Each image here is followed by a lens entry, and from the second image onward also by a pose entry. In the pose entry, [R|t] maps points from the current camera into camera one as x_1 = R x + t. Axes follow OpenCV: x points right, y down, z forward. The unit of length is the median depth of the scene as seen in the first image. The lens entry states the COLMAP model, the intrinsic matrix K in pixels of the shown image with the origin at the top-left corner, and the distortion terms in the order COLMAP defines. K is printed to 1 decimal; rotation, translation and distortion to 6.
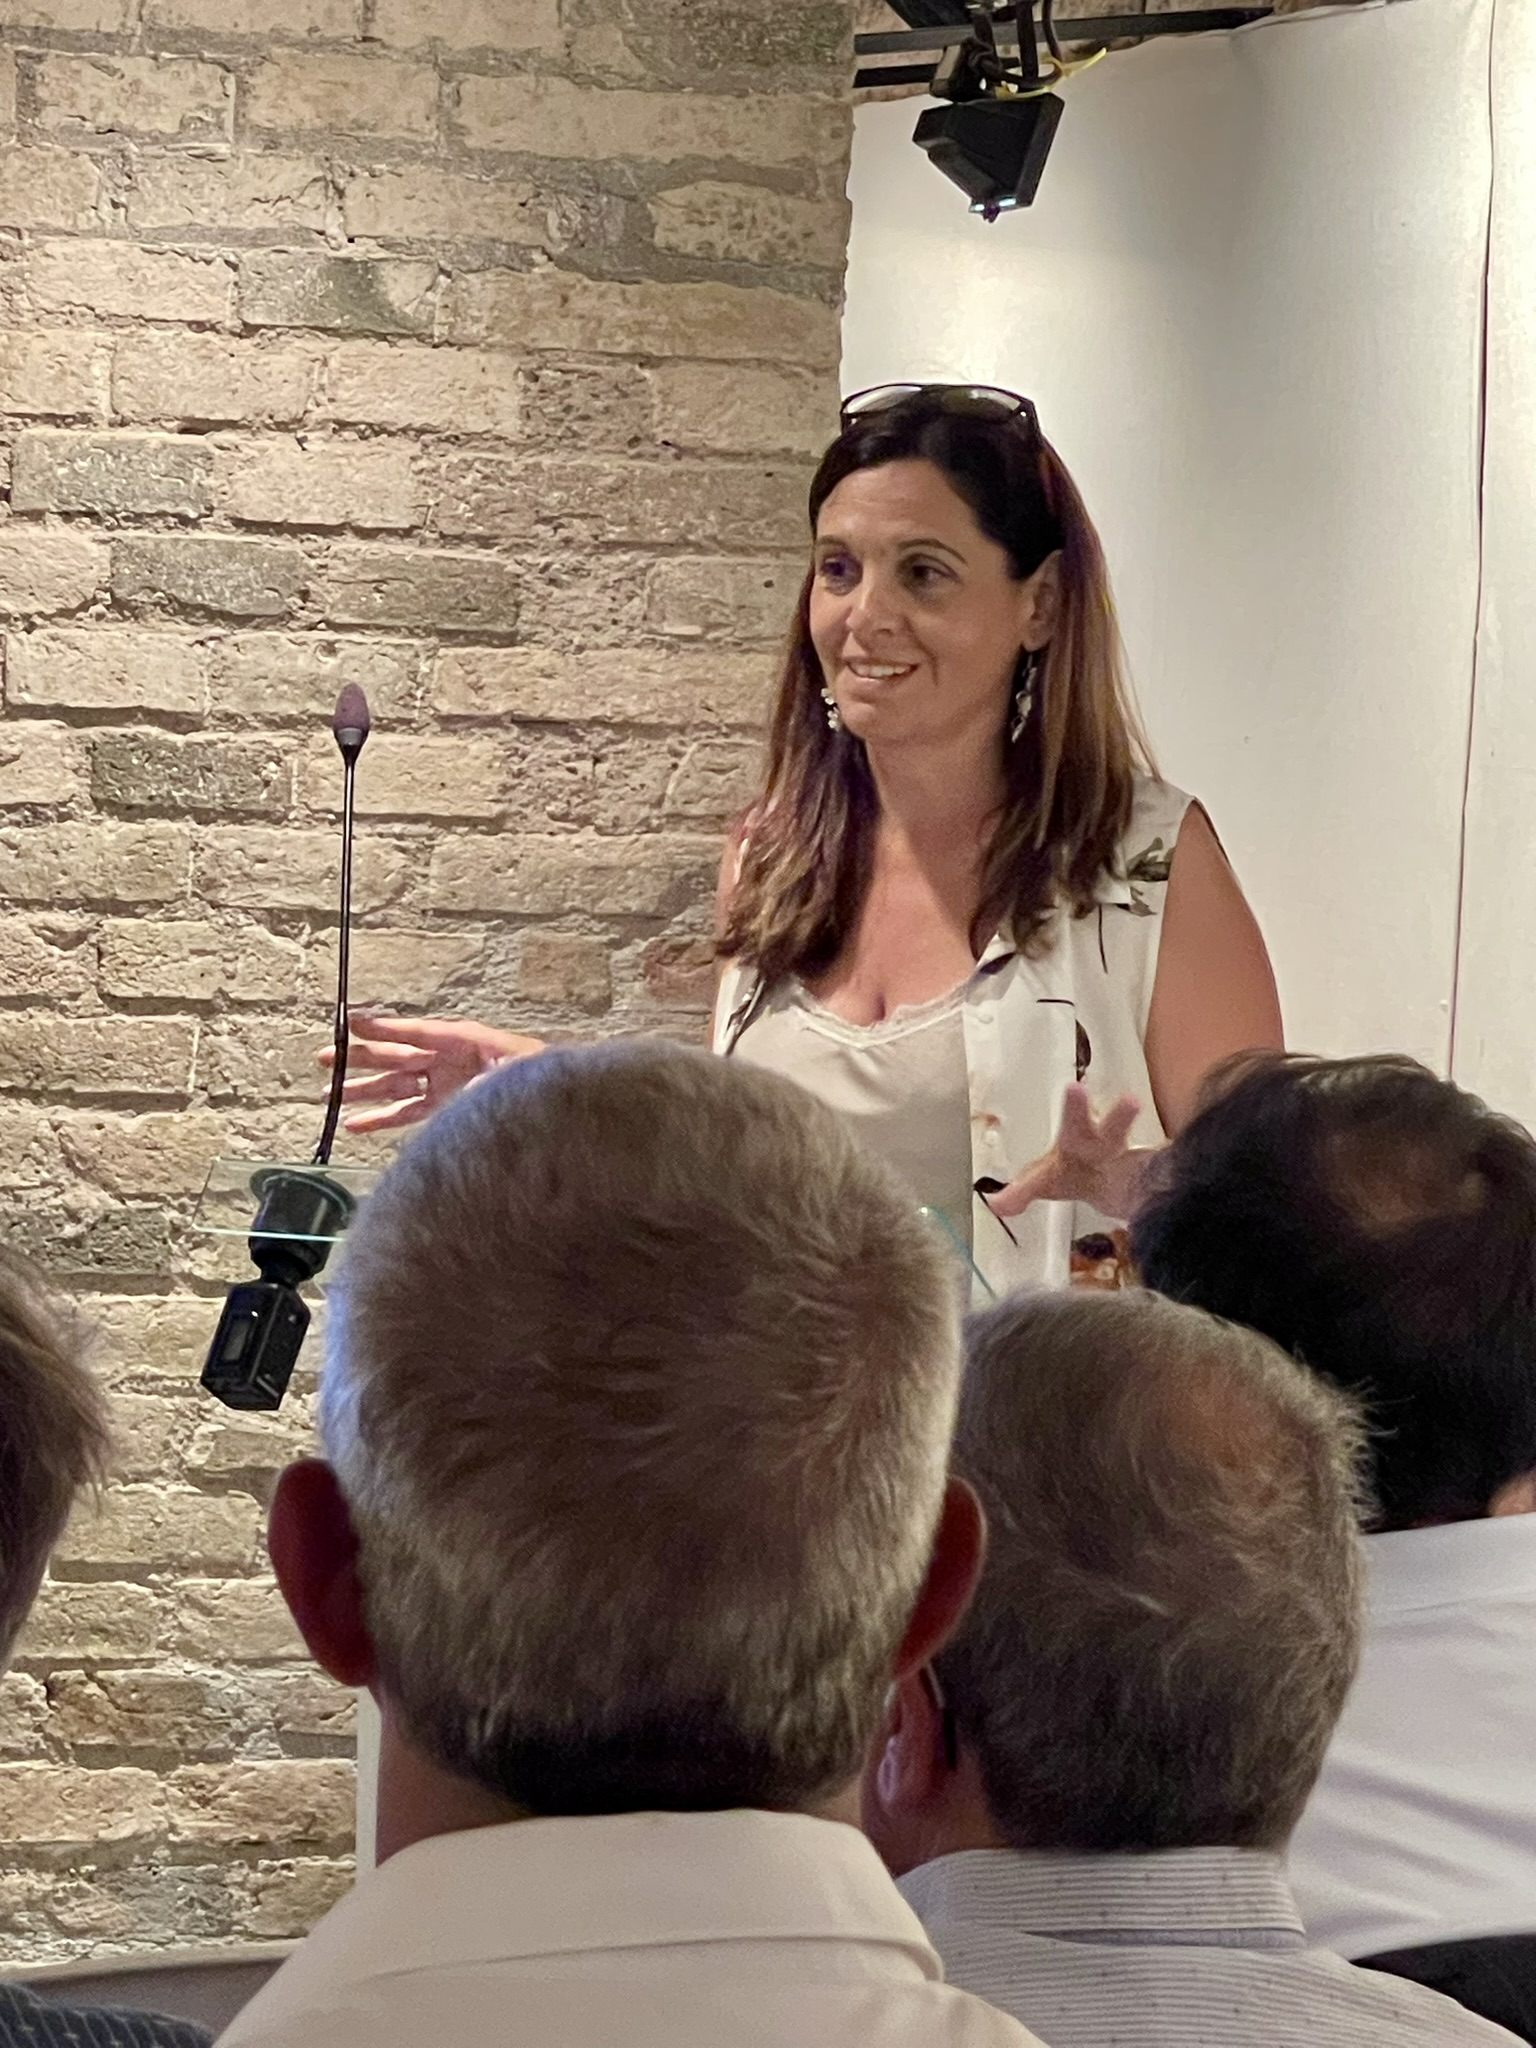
lens RADIAL K [[8222.6, 0, 763.7], [0, 8222.6, 1021.4], [0, 0, 1]] dist [0.097298, 0.000000]
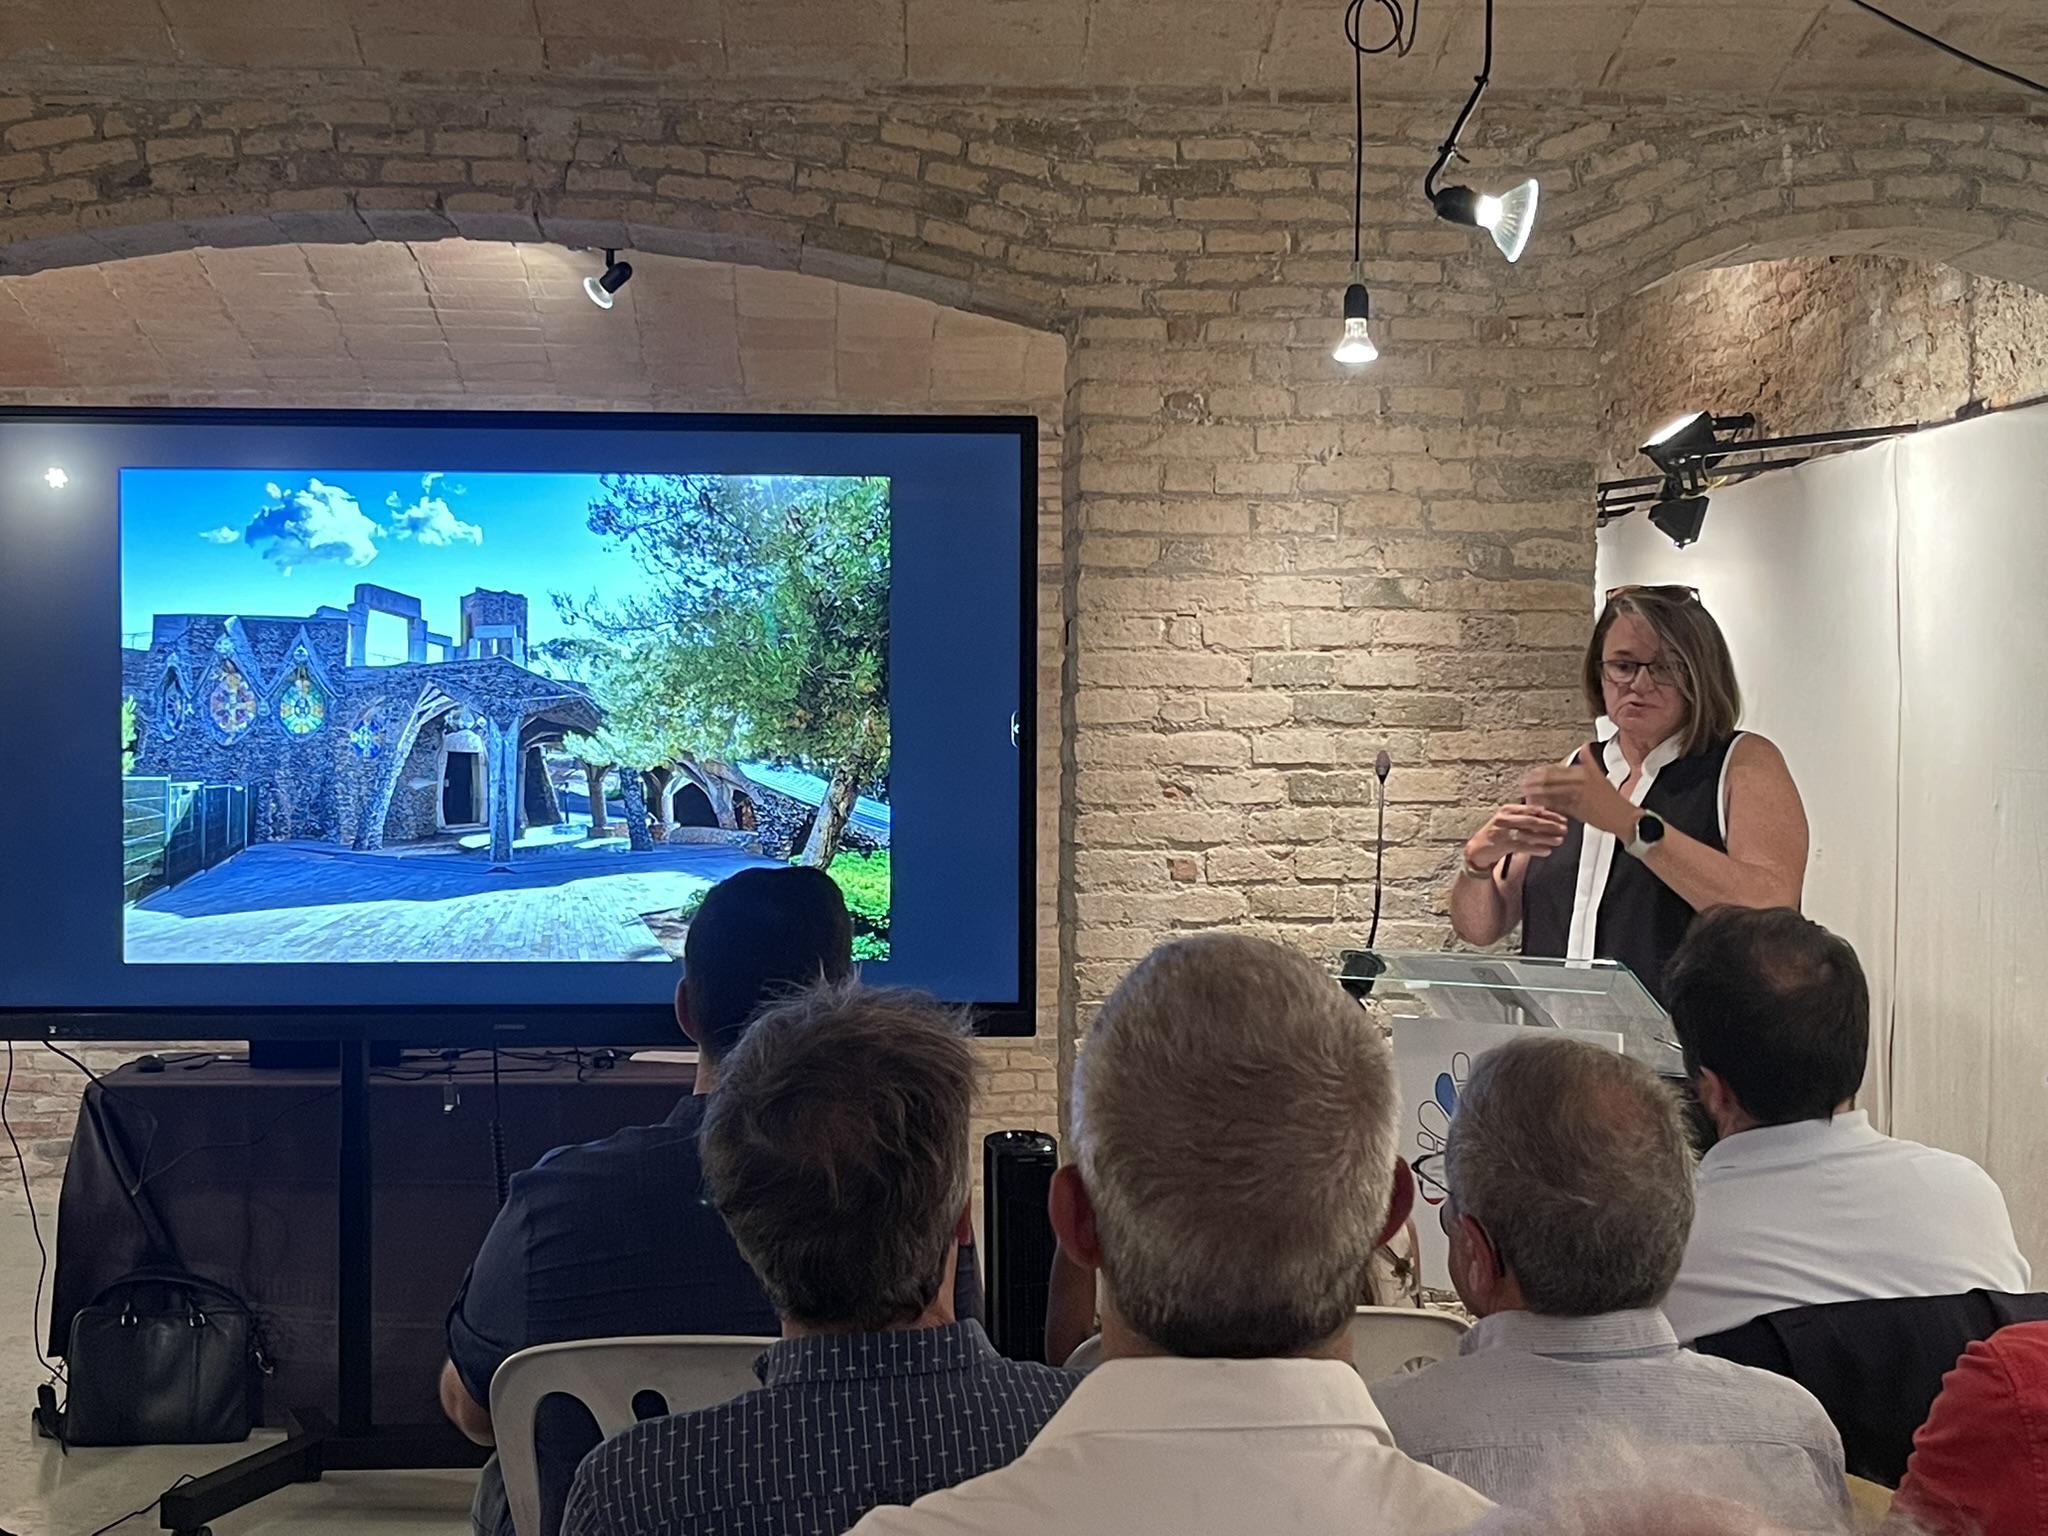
lens RADIAL K [[2862.7, 0, 1007.0], [0, 2862.7, 781.9], [0, 0, 1]] dist [0.075642, 0.000000]
pose [[0.969620, -0.037204, -0.241772, 0.045390], [0.031050, 0.999091, -0.029214, -0.009600], [0.242639, 0.020820, 0.969893, 0.136203]]
